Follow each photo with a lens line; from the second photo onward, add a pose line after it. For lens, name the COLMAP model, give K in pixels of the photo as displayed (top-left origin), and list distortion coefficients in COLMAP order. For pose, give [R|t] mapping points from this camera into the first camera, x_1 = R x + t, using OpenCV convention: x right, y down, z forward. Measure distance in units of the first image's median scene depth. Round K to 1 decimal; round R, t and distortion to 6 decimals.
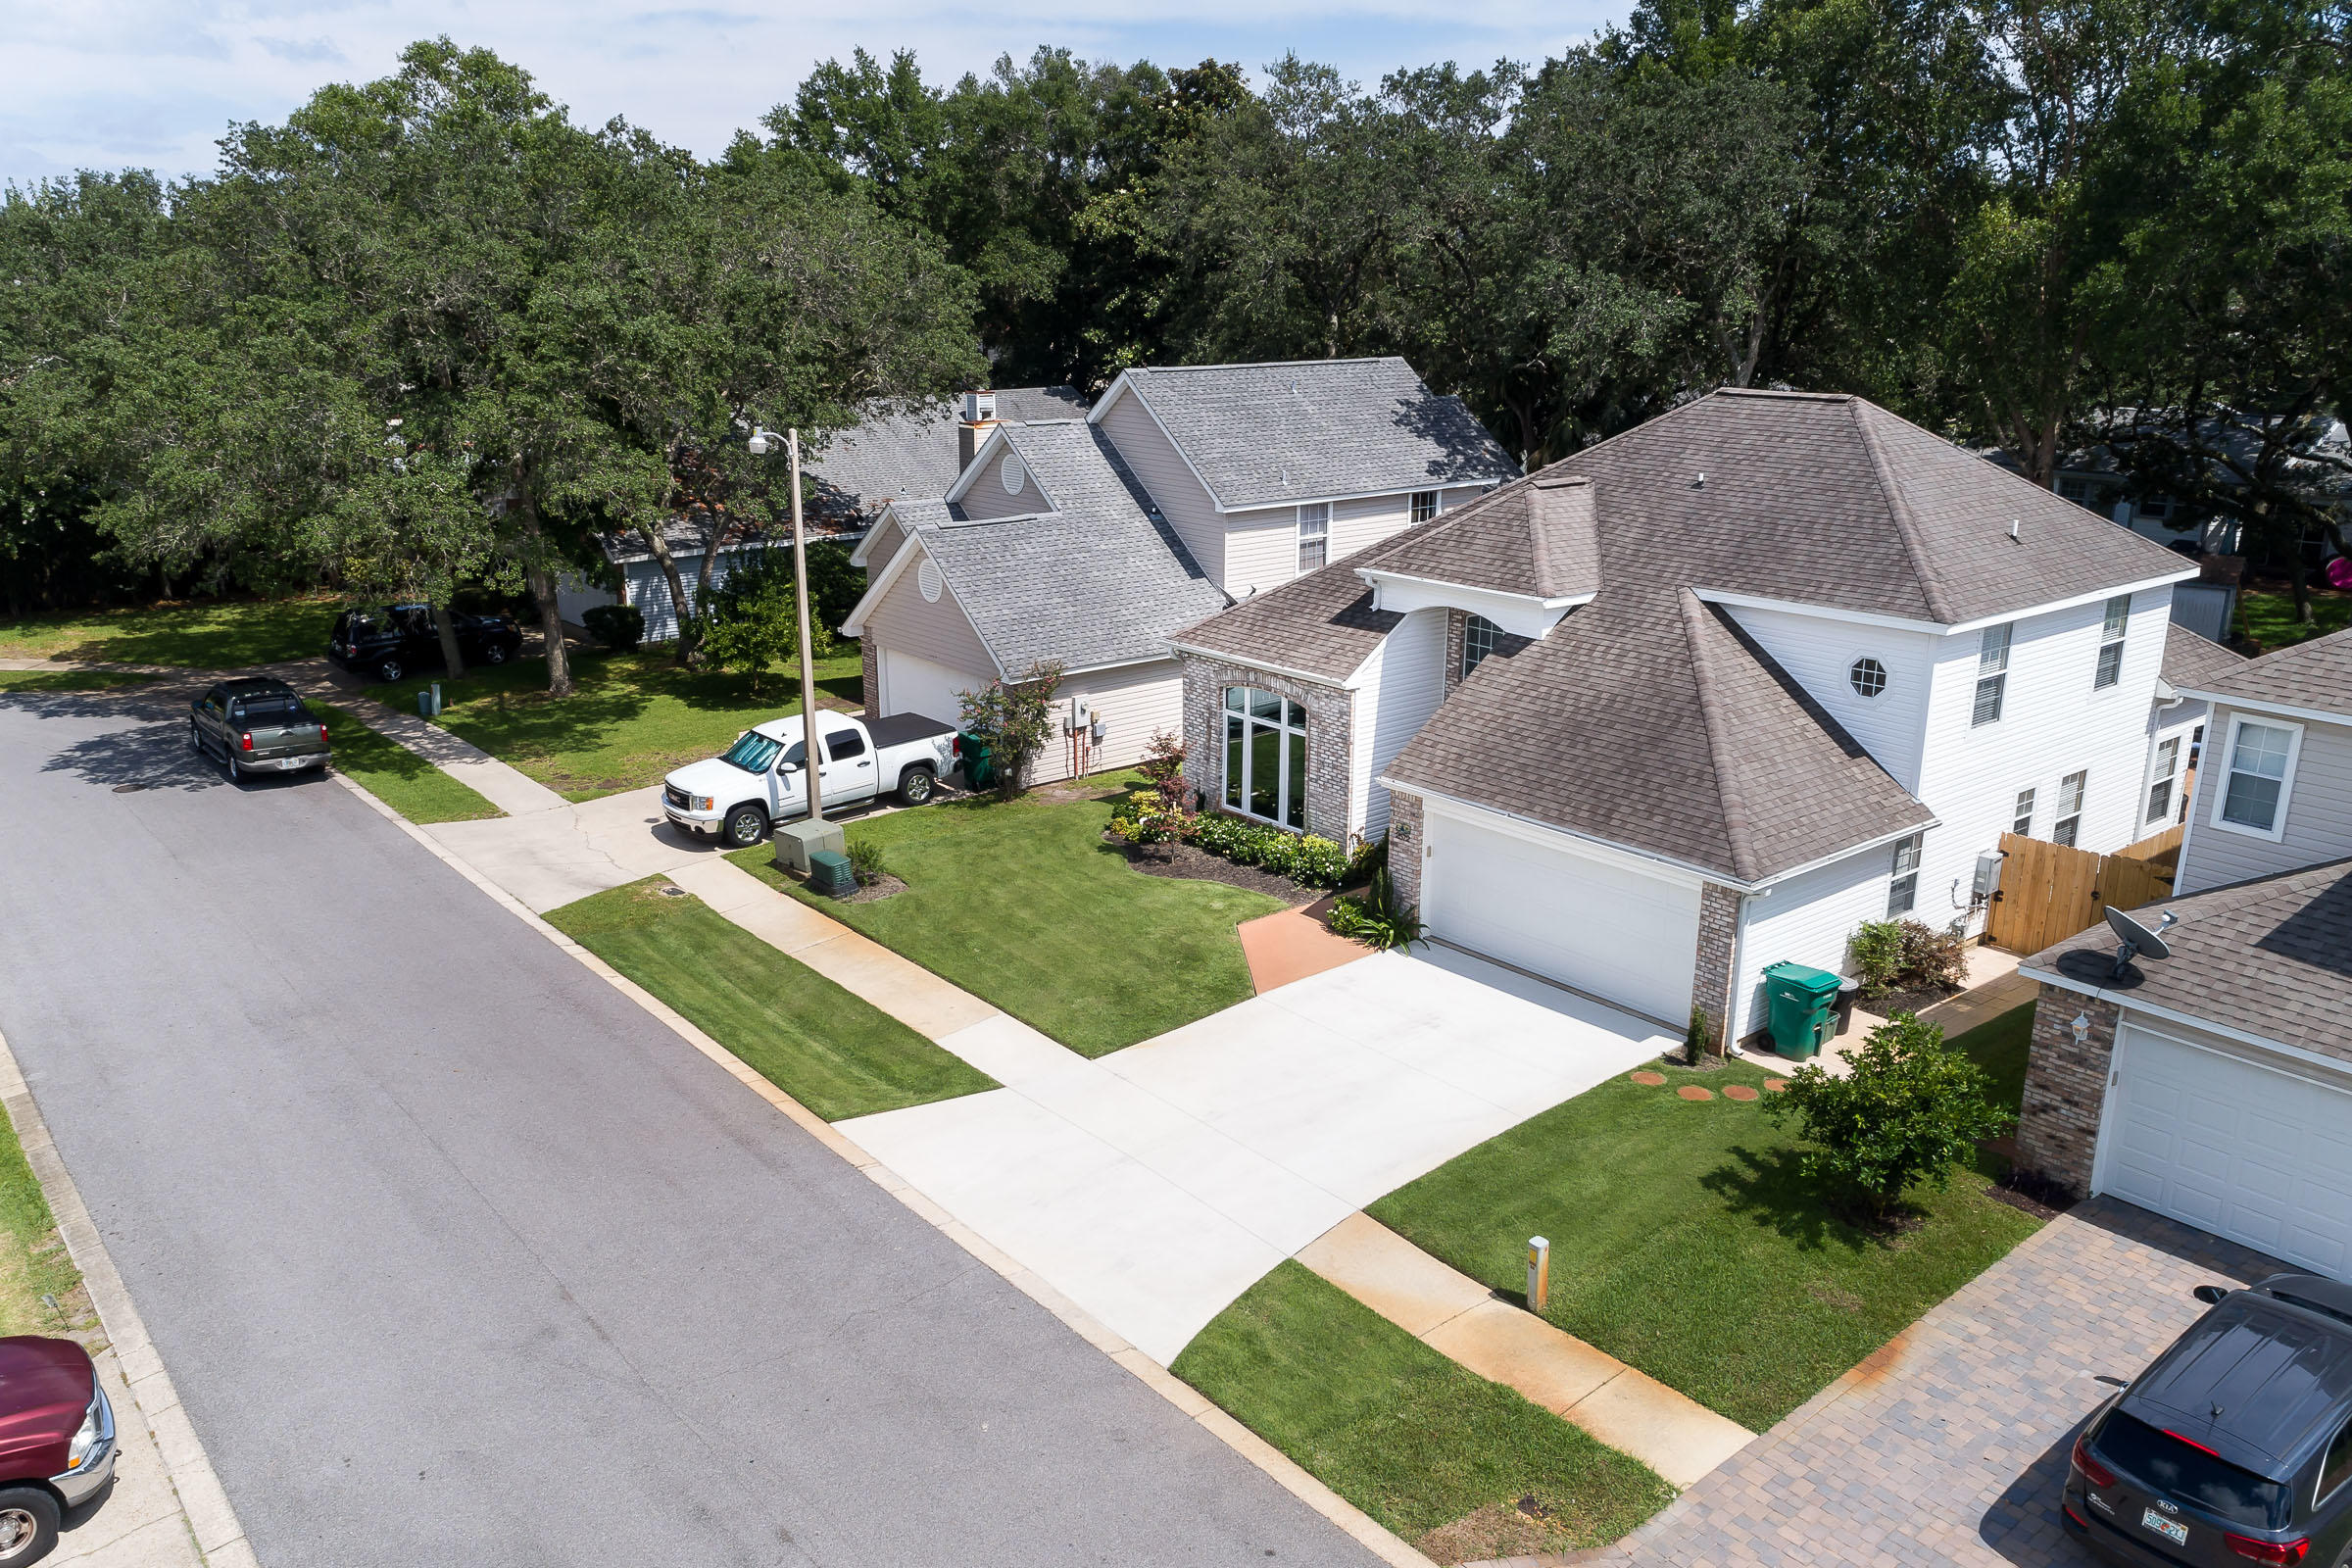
lens RADIAL K [[1775.2, 0, 1176.0], [0, 1775.2, 784.0], [0, 0, 1]] dist [0.000742, 0.006008]
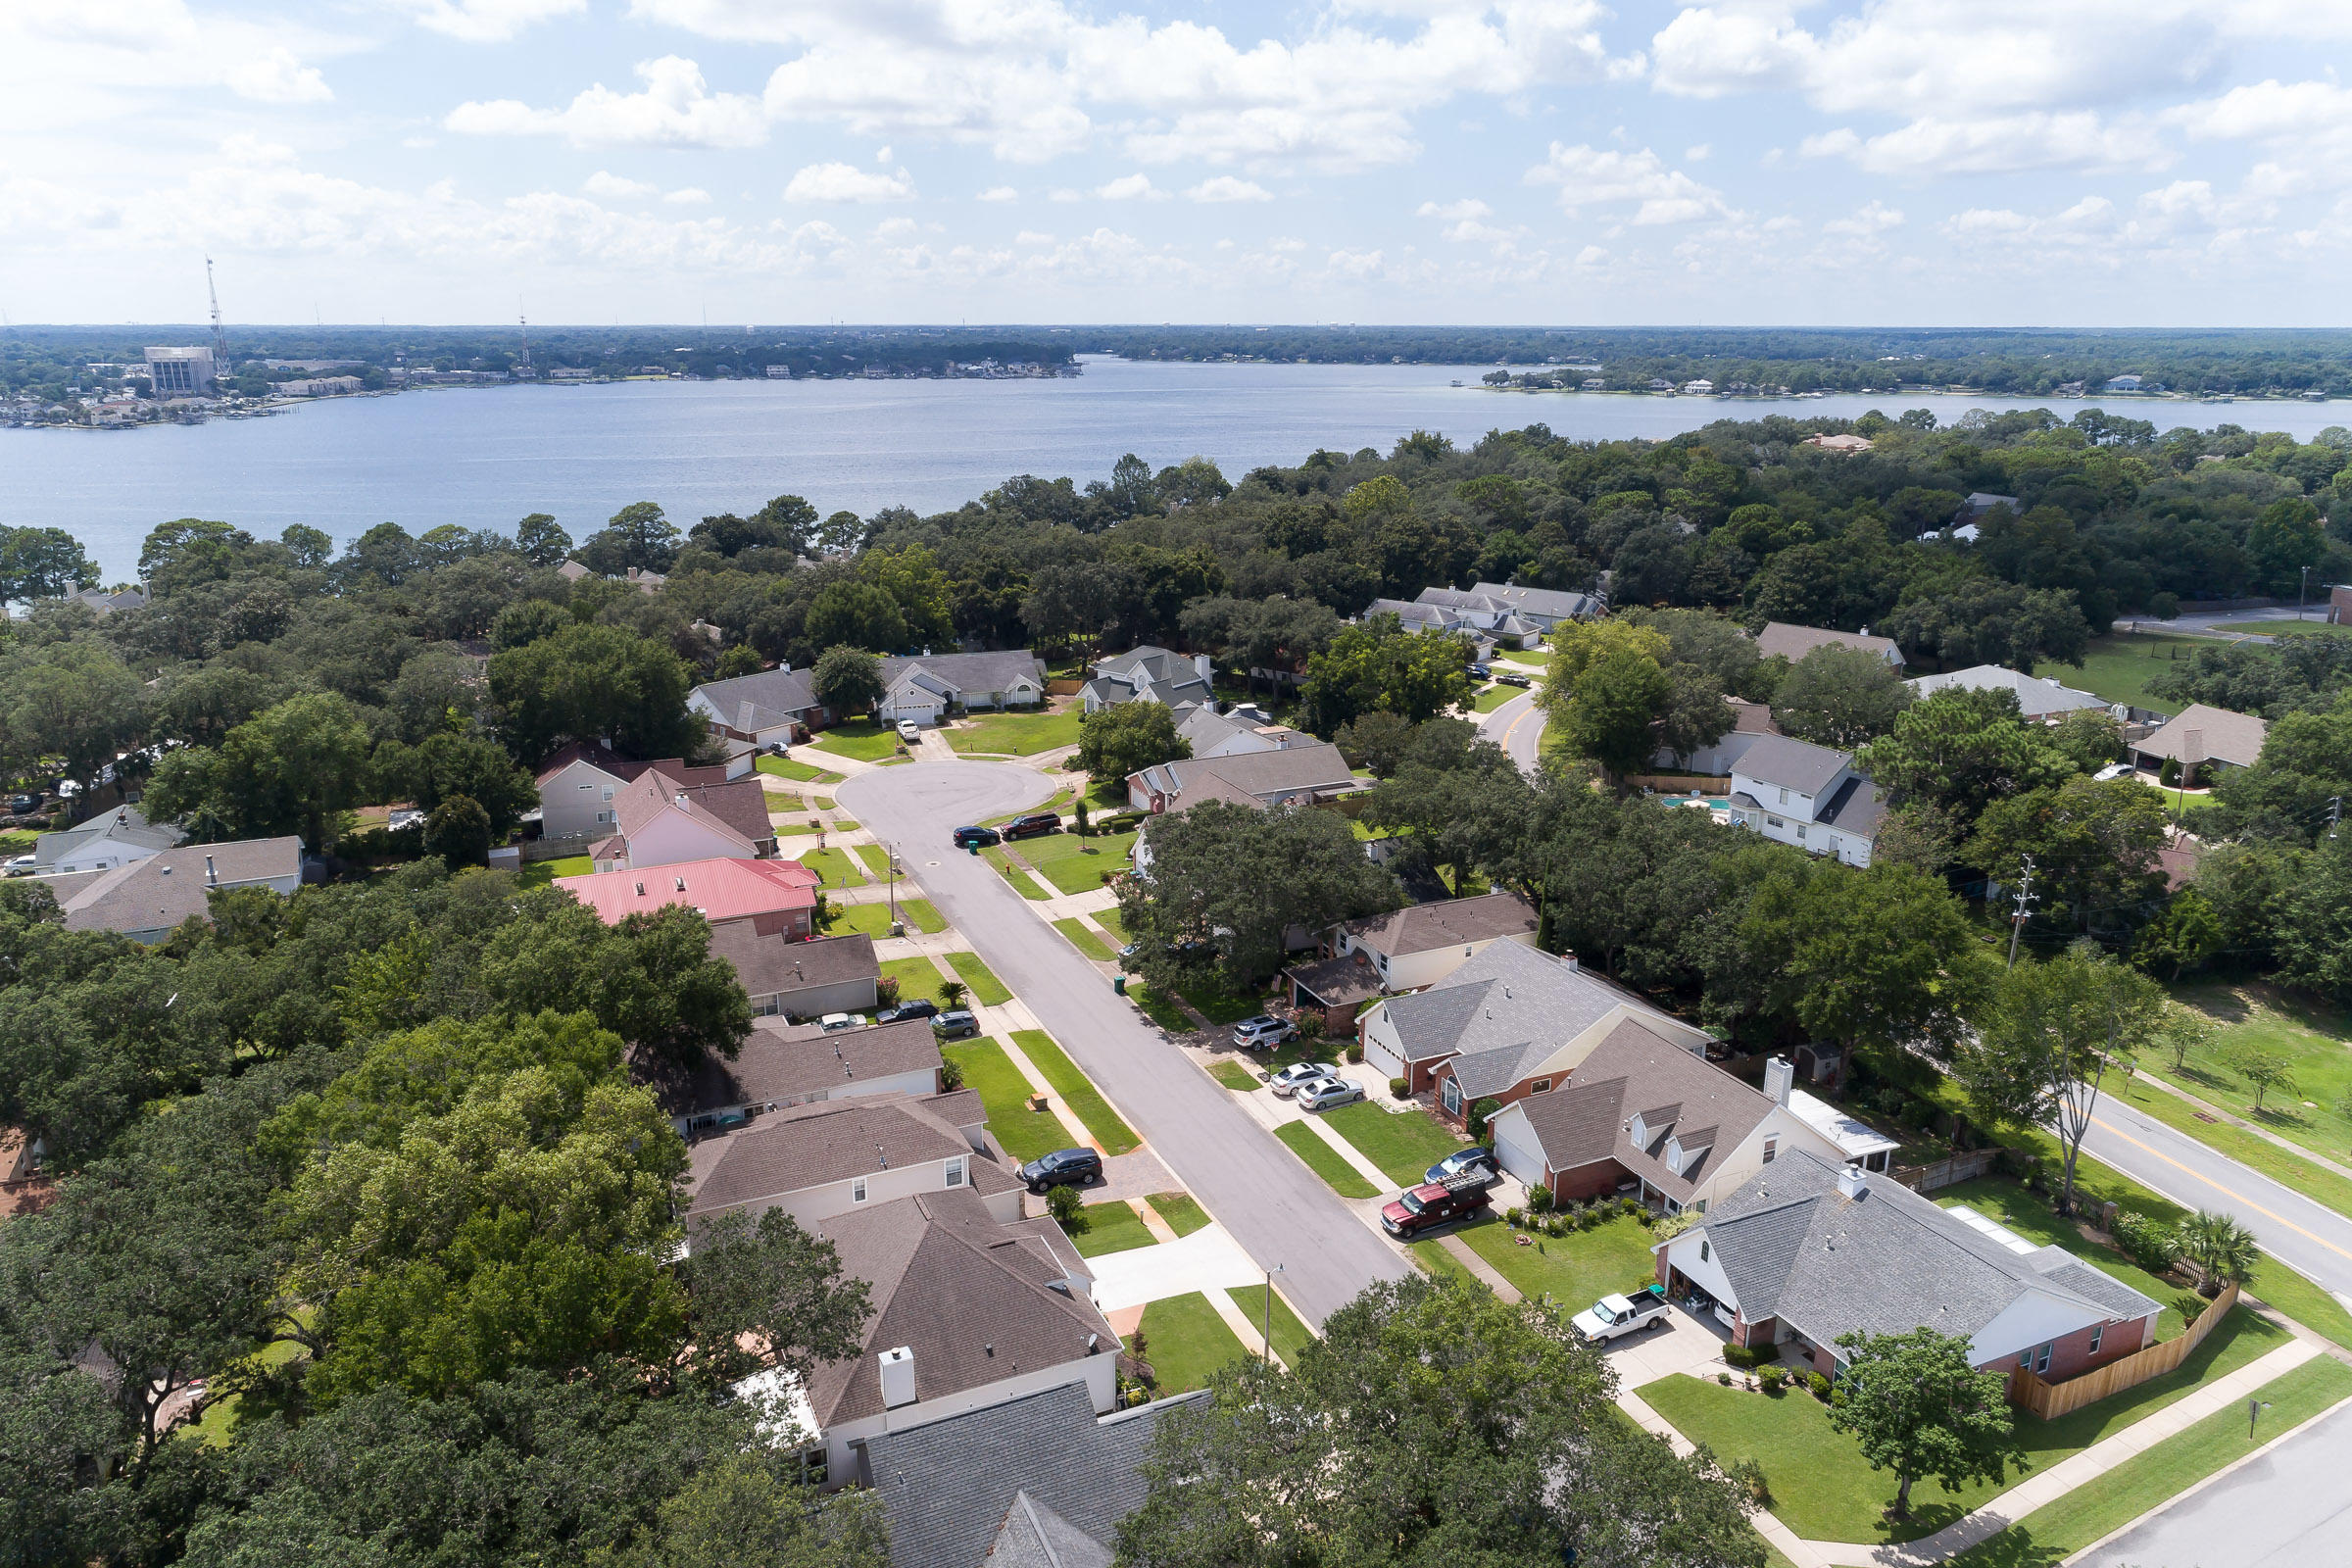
lens RADIAL K [[1668.6, 0, 1176.0], [0, 1668.6, 784.0], [0, 0, 1]] dist [0.002005, 0.002790]
pose [[-0.964107, -0.083253, 0.252124, -0.681953], [0.058918, 0.858814, 0.508888, -2.196511], [-0.258894, 0.505477, -0.823084, 2.851933]]
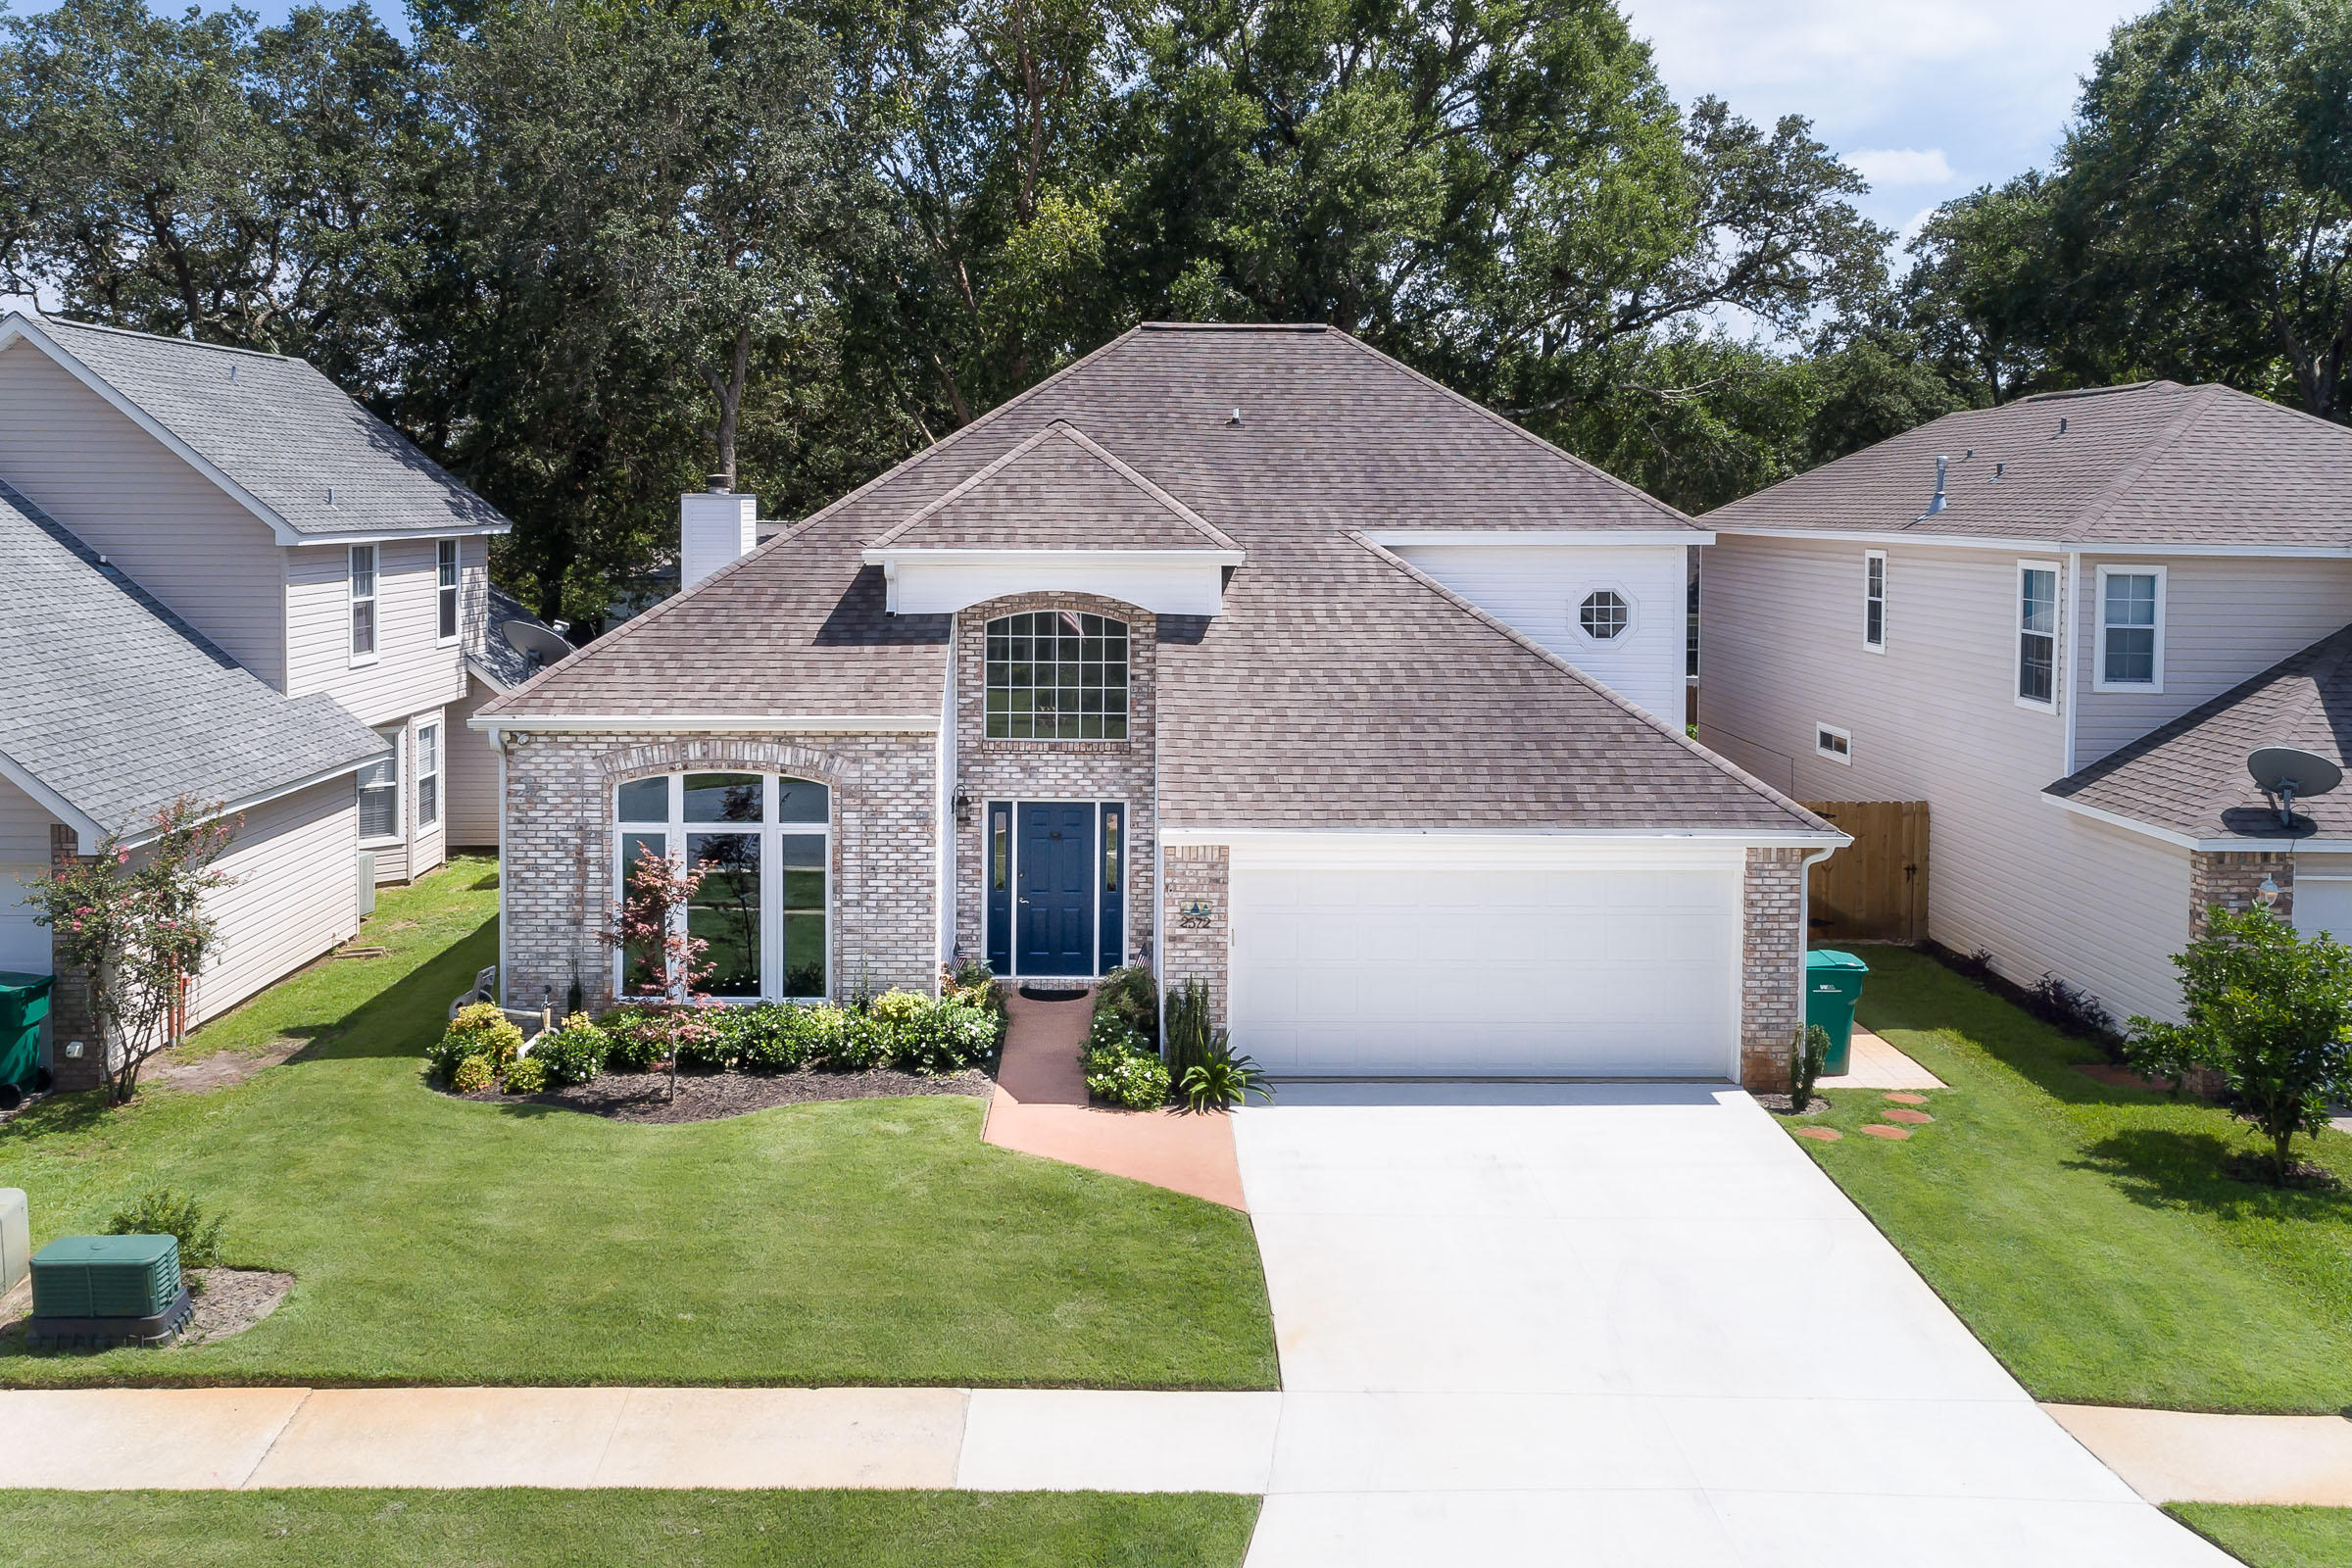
lens RADIAL K [[2050.2, 0, 1175.1], [0, 2050.2, 541.1], [0, 0, 1]] dist [-0.000847, 0.004801]
pose [[0.634181, -0.017820, 0.772979, -0.403124], [0.207598, 0.966949, -0.148030, 0.004936], [-0.744793, 0.254347, 0.616920, 0.492742]]
